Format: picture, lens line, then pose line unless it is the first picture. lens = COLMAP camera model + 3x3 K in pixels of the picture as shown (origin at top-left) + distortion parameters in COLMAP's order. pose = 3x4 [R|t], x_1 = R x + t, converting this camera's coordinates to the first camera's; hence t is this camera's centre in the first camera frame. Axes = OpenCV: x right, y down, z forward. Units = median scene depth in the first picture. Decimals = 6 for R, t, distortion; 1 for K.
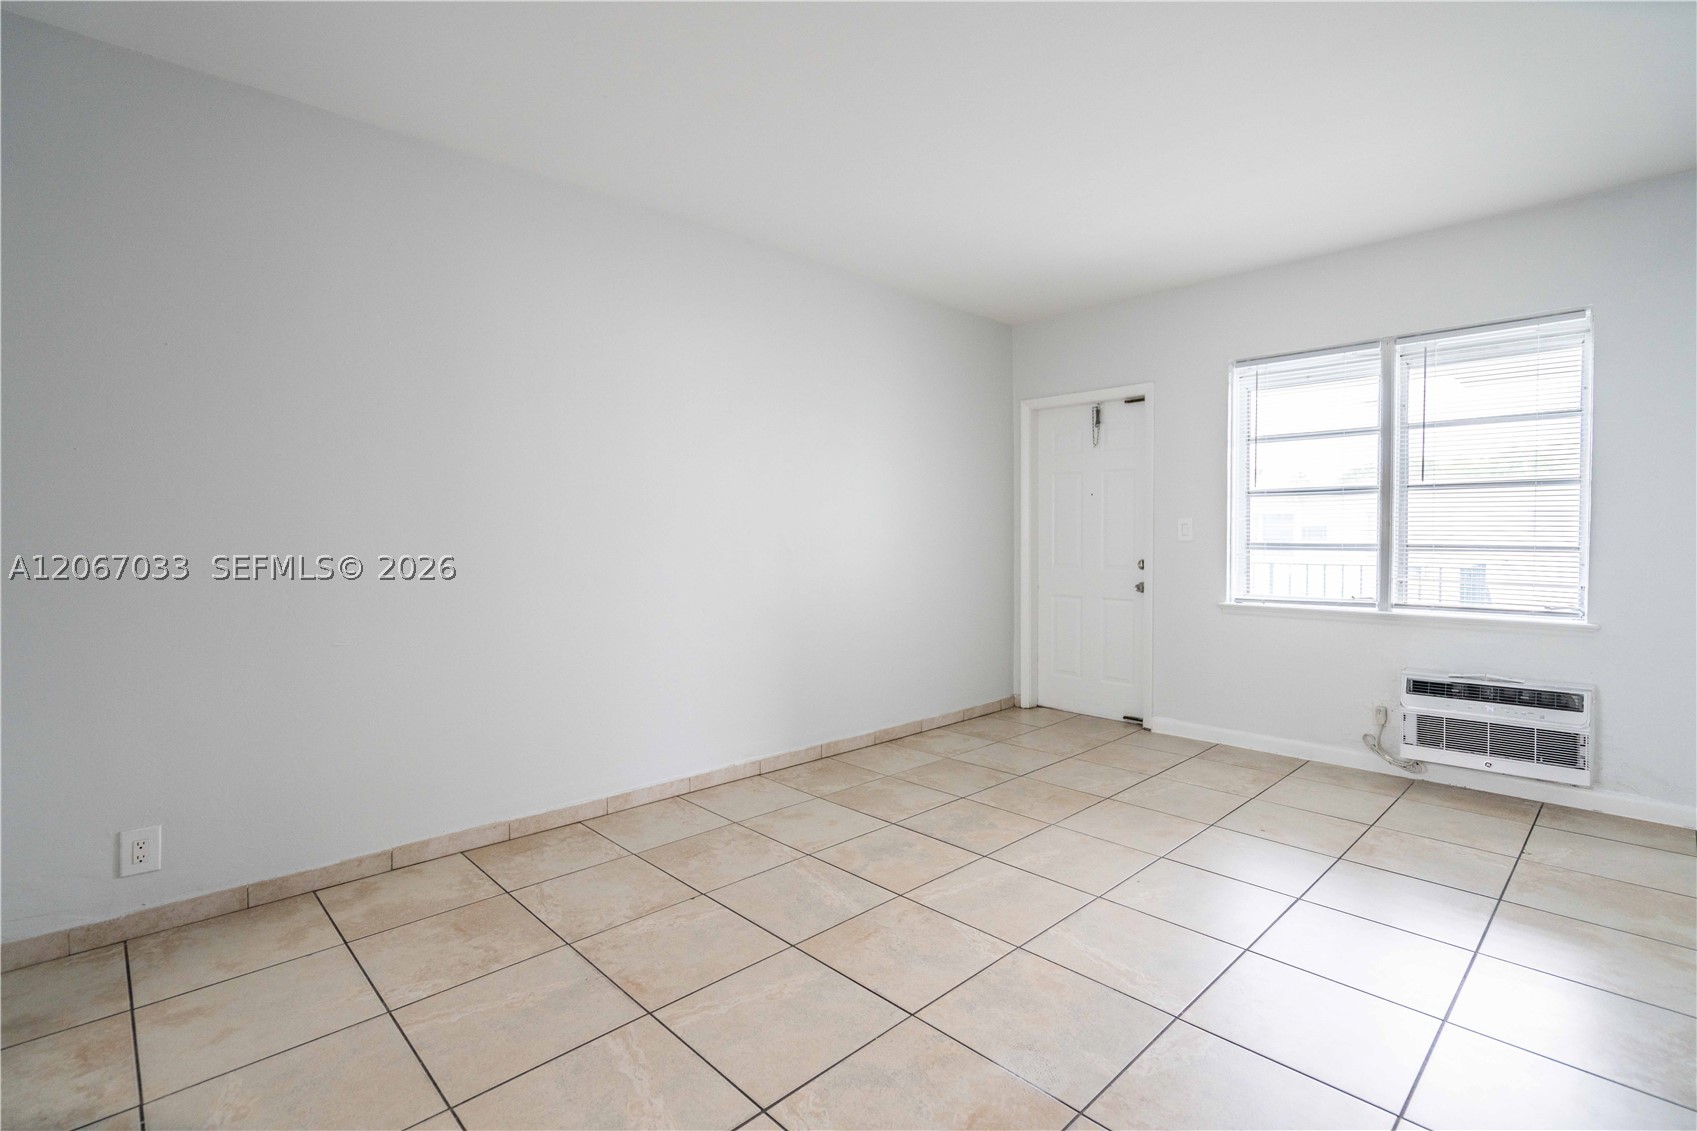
lens RADIAL K [[790.0, 0, 858.2], [0, 790.0, 562.5], [0, 0, 1]] dist [-0.004041, -0.000374]
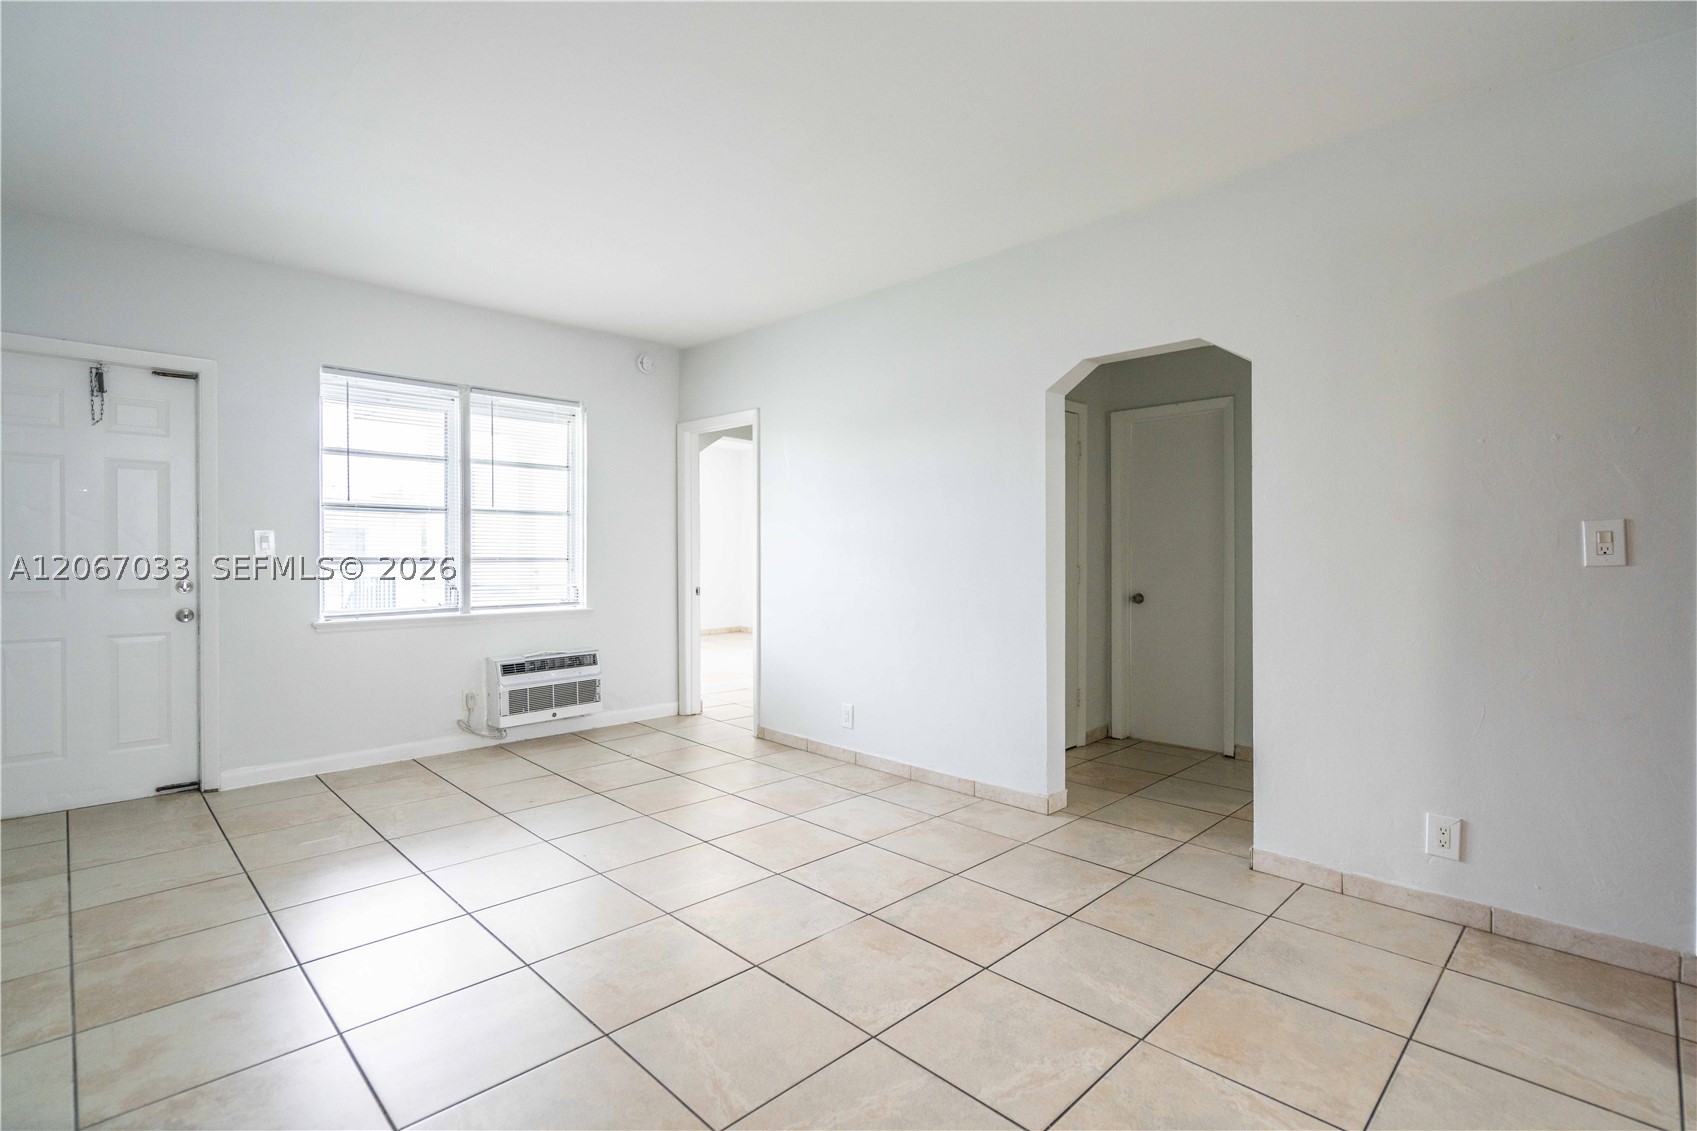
lens RADIAL K [[790.0, 0, 858.2], [0, 790.0, 562.5], [0, 0, 1]] dist [-0.004041, -0.000374]
pose [[-0.013022, -0.012285, 0.999840, -0.534598], [0.031424, 0.999426, 0.012689, -0.011892], [-0.999421, 0.031584, -0.012628, 0.421294]]
